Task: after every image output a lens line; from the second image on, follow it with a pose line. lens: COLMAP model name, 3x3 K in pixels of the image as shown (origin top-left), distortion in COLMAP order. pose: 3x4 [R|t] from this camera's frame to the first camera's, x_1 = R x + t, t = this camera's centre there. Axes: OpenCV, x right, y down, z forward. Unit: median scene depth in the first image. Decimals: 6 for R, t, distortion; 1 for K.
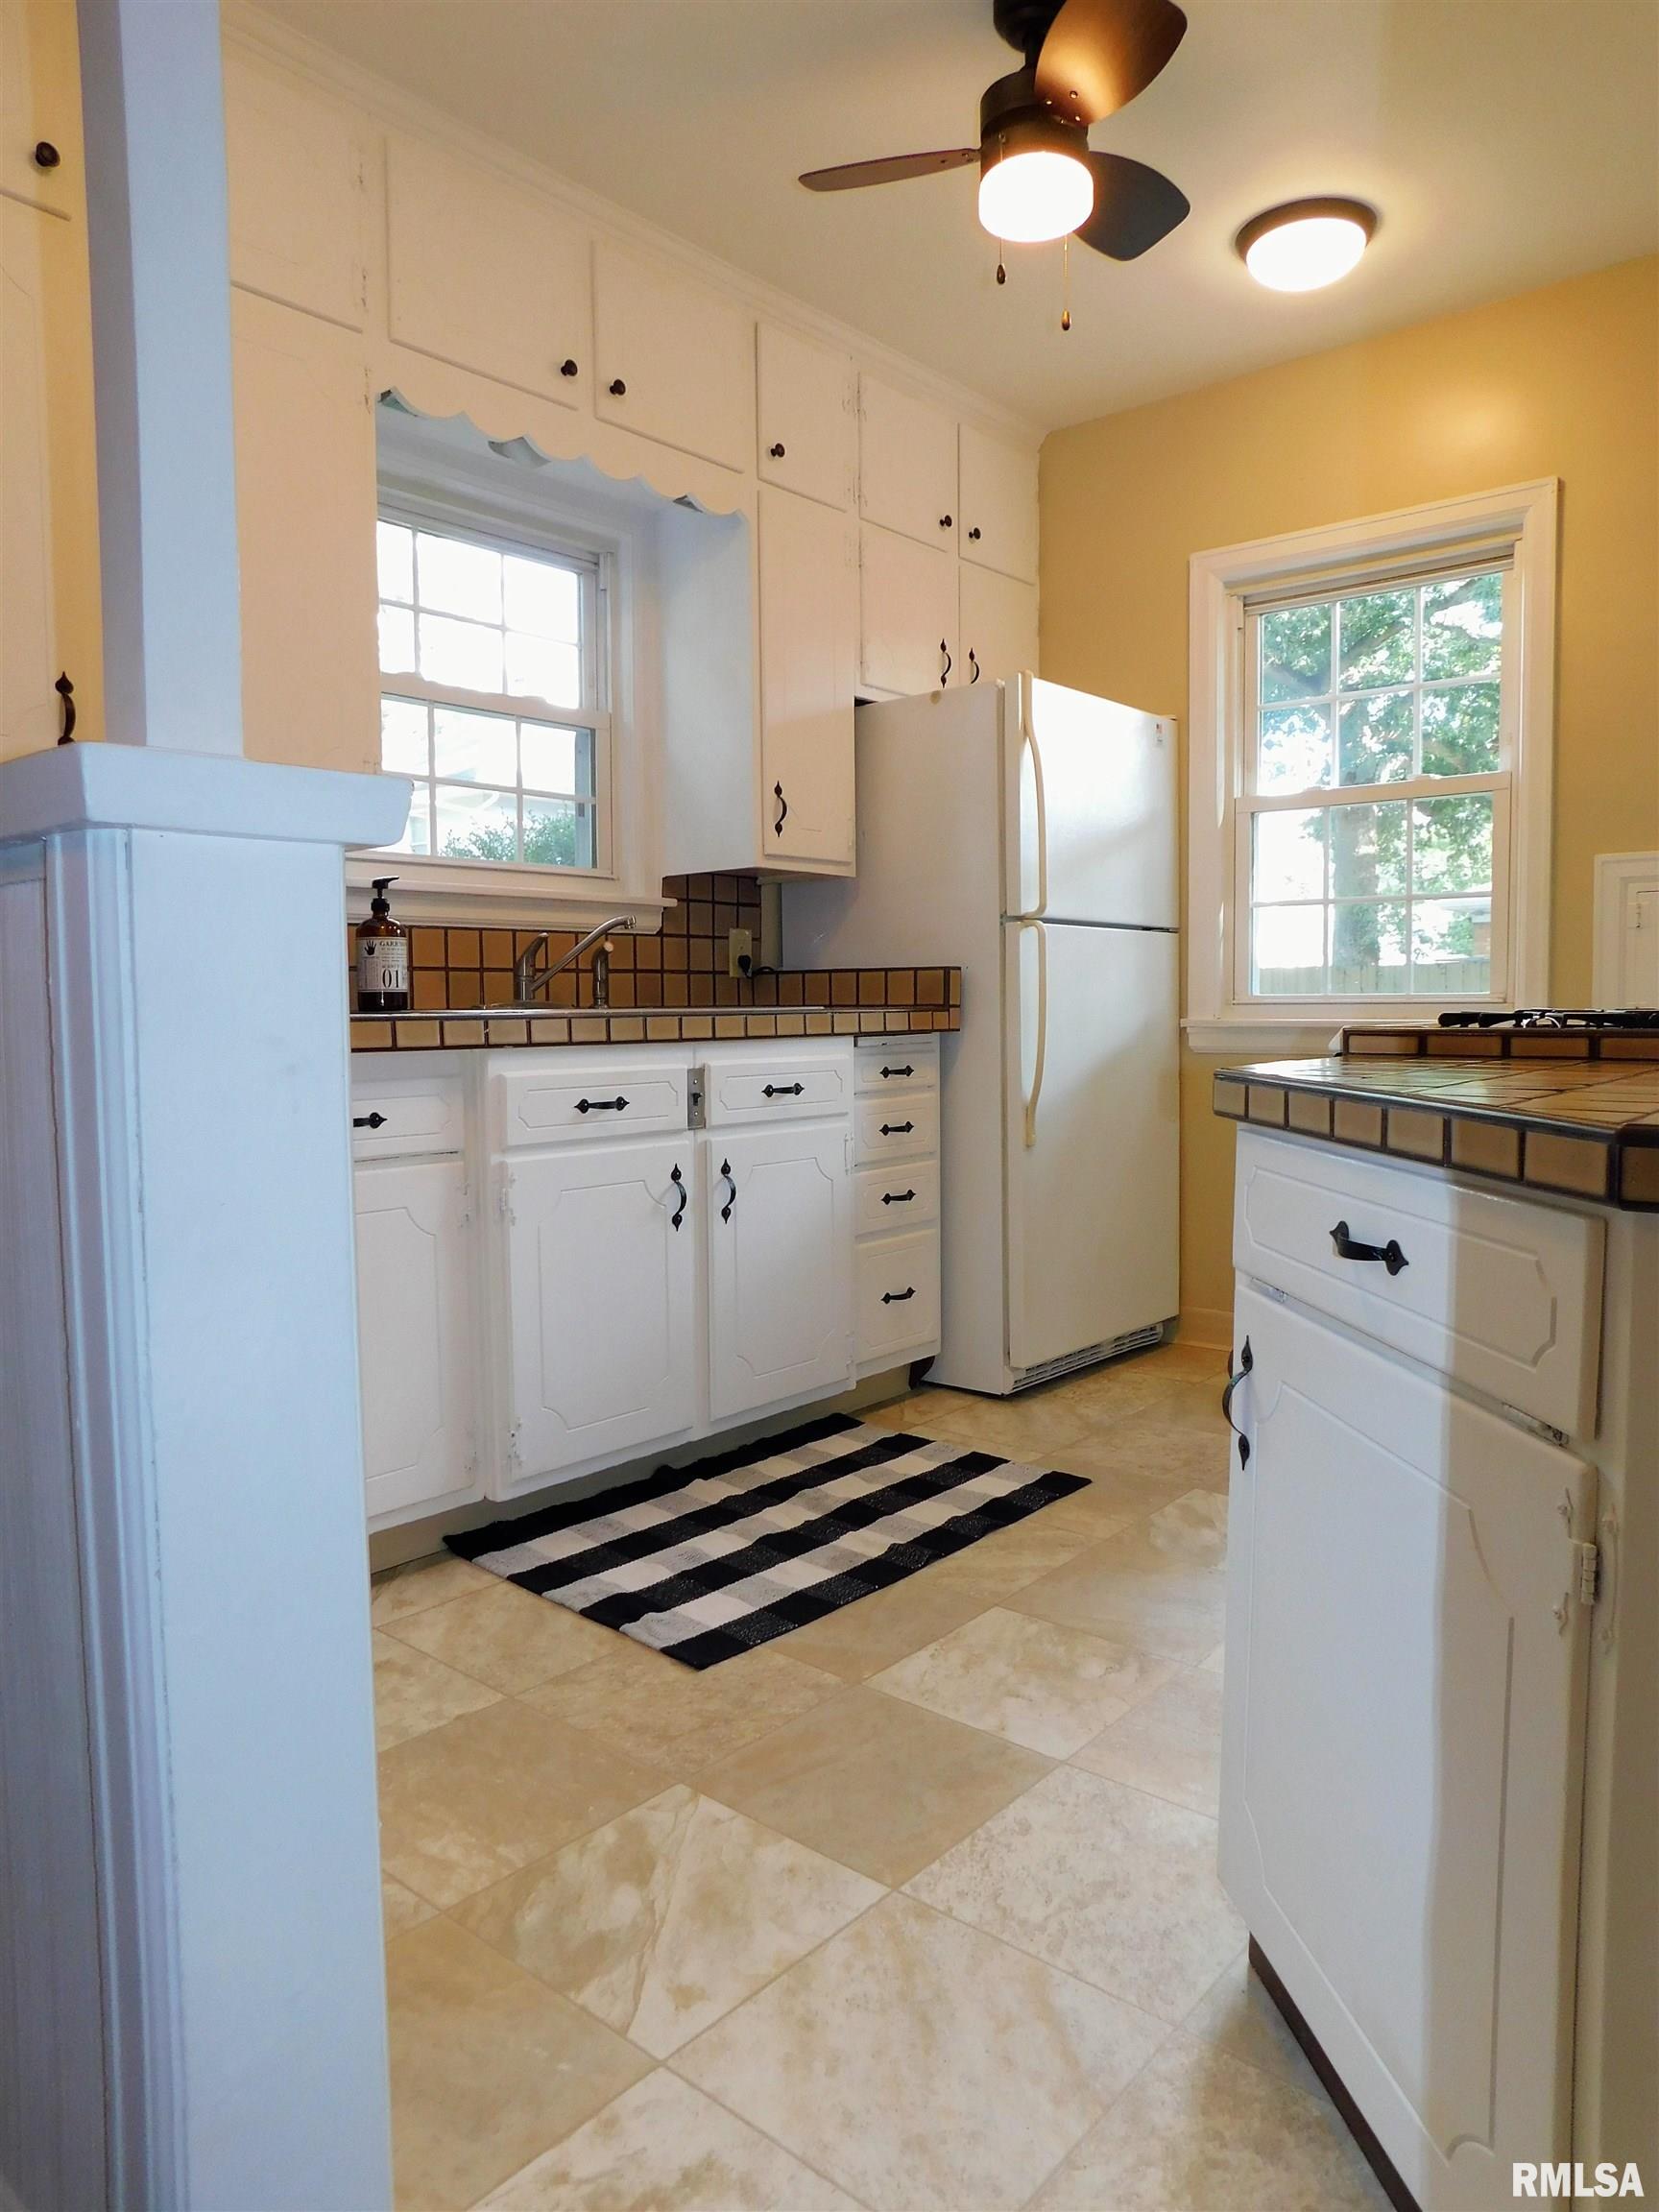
lens RADIAL K [[1478.3, 0, 830.8], [0, 1478.3, 1109.1], [0, 0, 1]] dist [-0.069268, 0.061903]
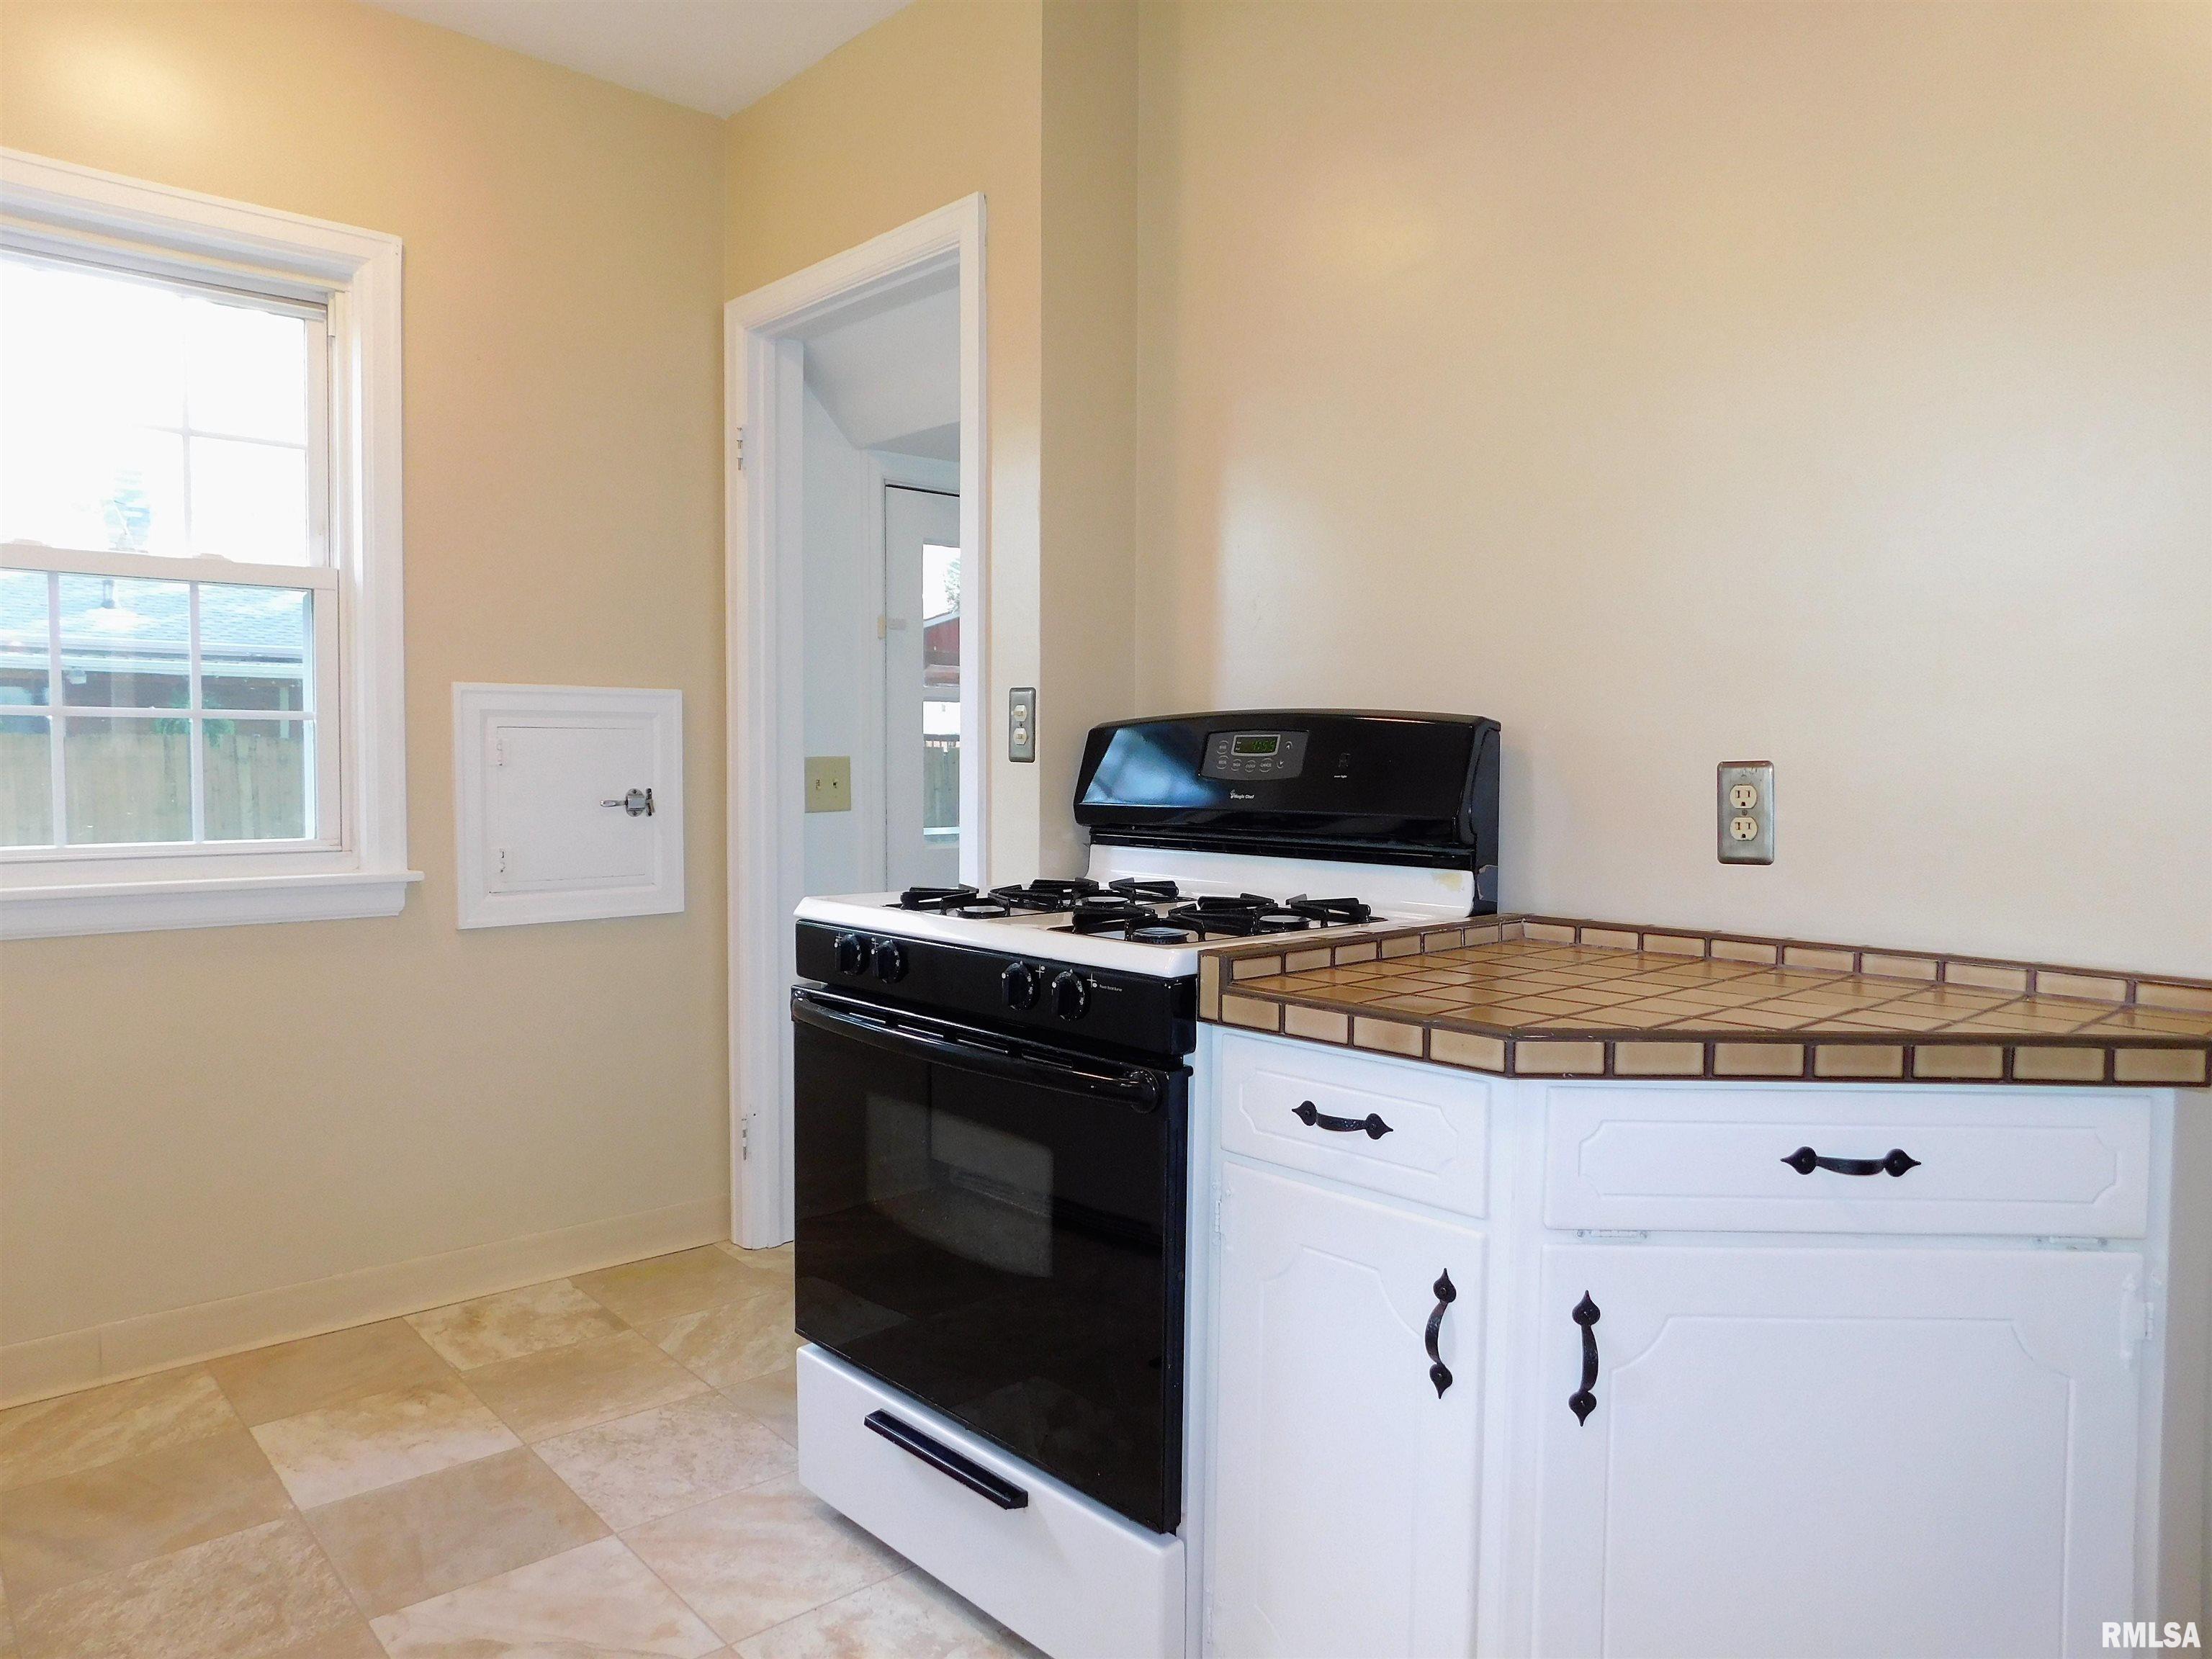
lens RADIAL K [[1478.3, 0, 1102.5], [0, 1478.3, 822.4], [0, 0, 1]] dist [-0.069268, 0.061903]
pose [[0.133765, -0.034823, 0.990401, -0.300335], [0.062395, 0.997696, 0.026652, -0.087003], [-0.989047, 0.058231, 0.135630, 0.483439]]
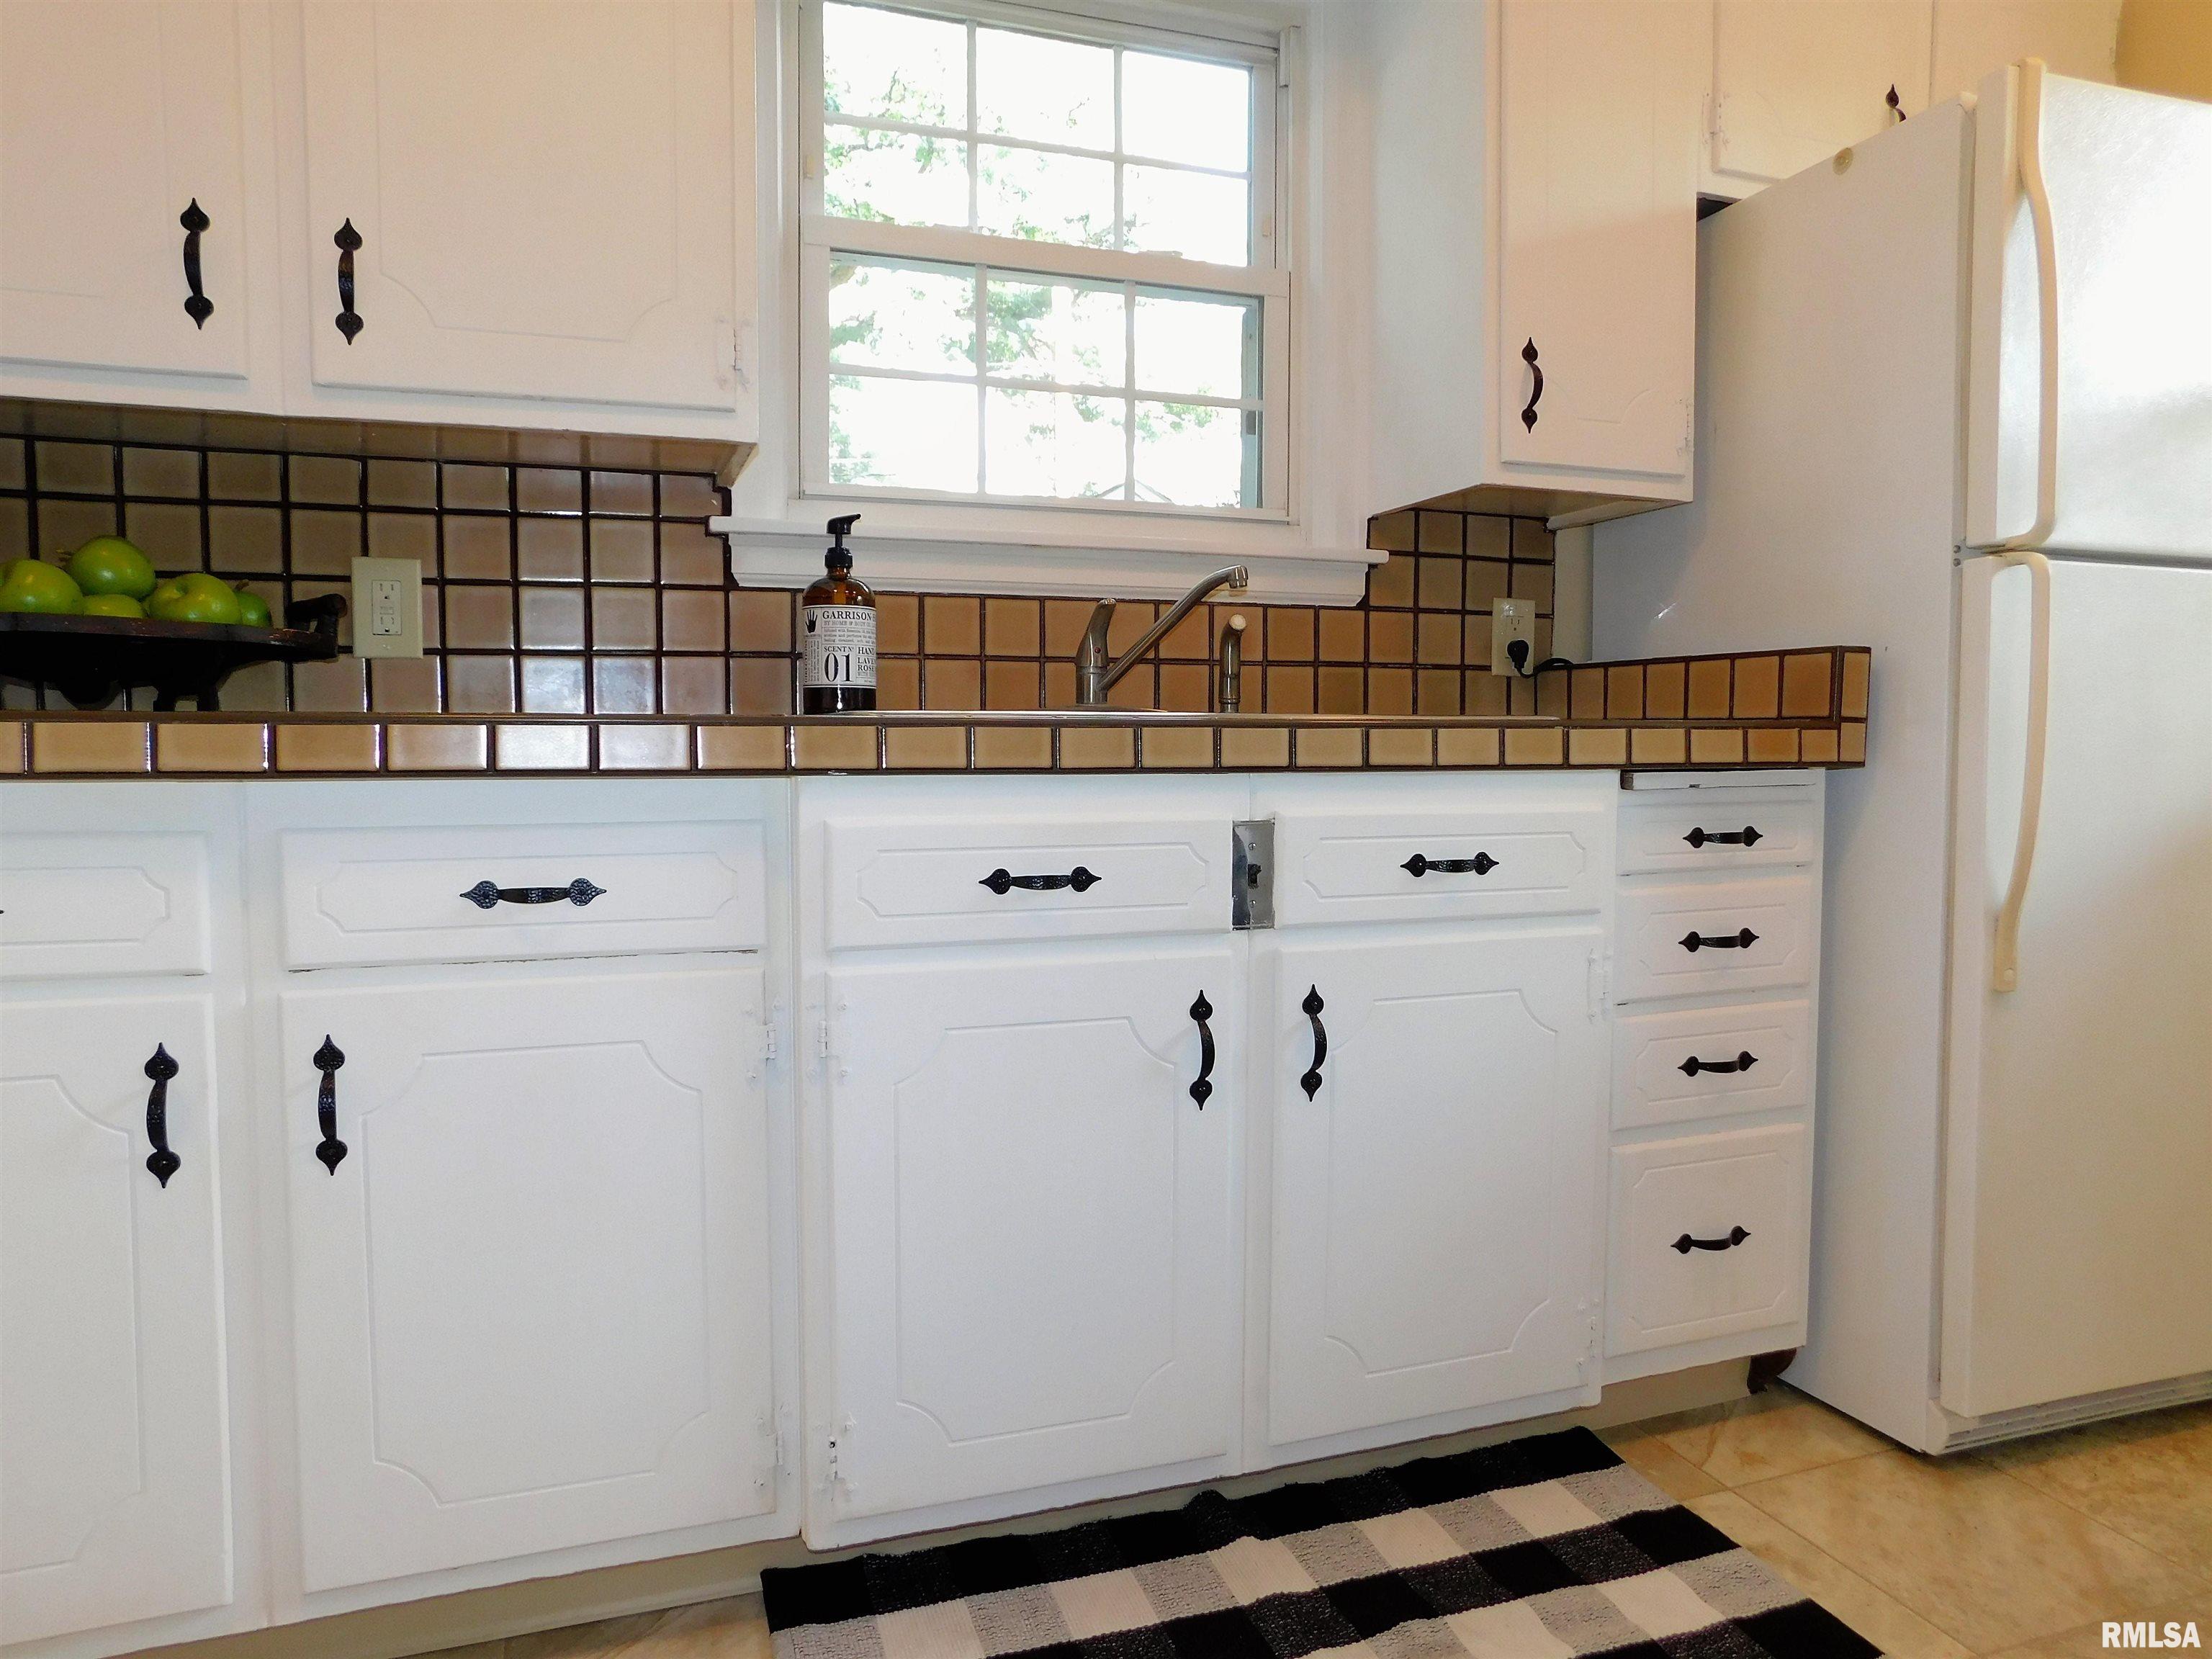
lens RADIAL K [[1478.3, 0, 1102.5], [0, 1478.3, 822.4], [0, 0, 1]] dist [-0.069268, 0.061903]
pose [[0.867800, 0.037780, -0.495476, 0.114978], [-0.043780, 0.999041, -0.000502, -0.020589], [0.494982, 0.022128, 0.868622, 0.414478]]
